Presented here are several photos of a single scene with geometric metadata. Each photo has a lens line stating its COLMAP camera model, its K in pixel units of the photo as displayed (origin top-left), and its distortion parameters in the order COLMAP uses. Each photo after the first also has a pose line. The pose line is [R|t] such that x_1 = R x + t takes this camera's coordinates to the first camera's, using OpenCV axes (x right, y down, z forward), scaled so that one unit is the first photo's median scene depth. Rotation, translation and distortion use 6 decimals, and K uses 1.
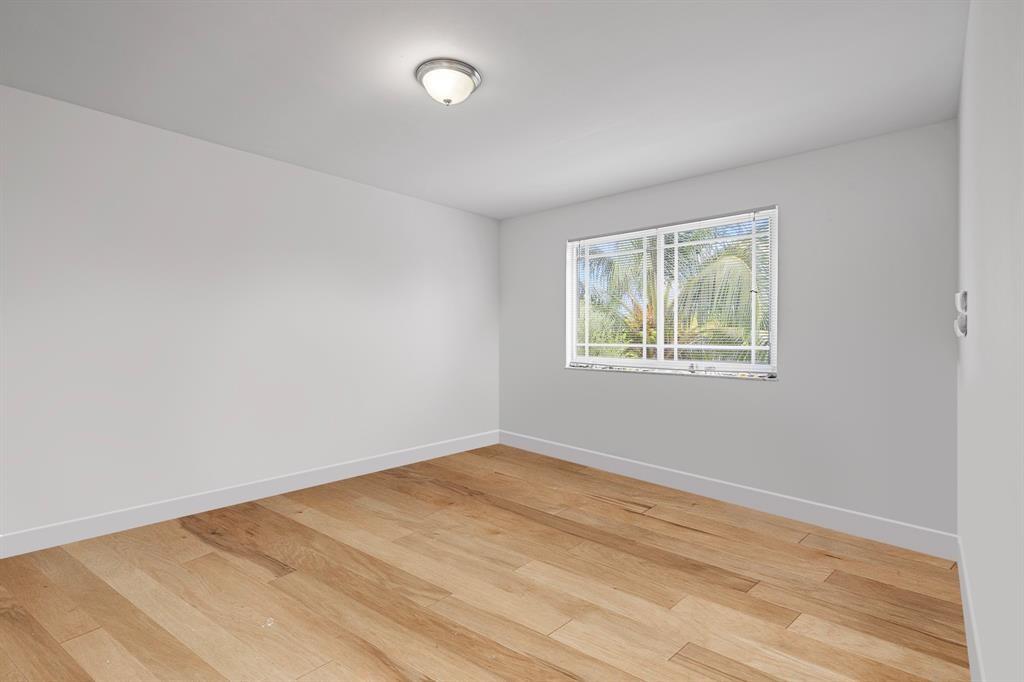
lens RADIAL K [[468.9, 0, 516.3], [0, 468.9, 340.1], [0, 0, 1]] dist [-0.003813, 0.003863]
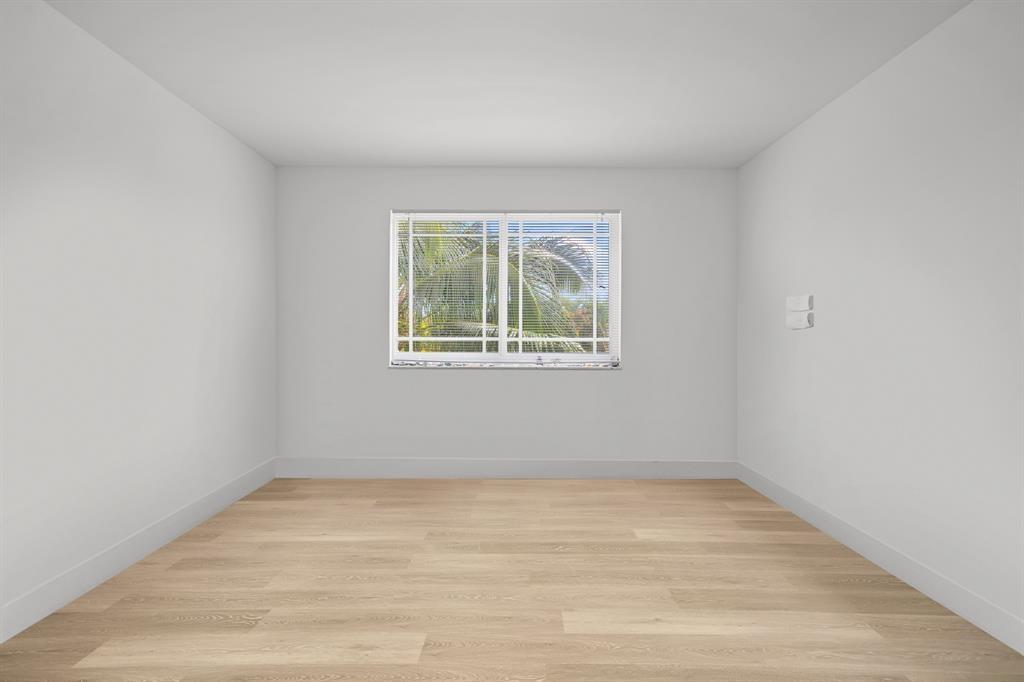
lens RADIAL K [[468.9, 0, 511.9], [0, 468.9, 338.7], [0, 0, 1]] dist [-0.003813, 0.003863]
pose [[0.748302, -0.012419, 0.663242, -0.309005], [0.002350, 0.999868, 0.016071, -0.002763], [-0.663354, -0.010467, 0.748233, 0.278412]]
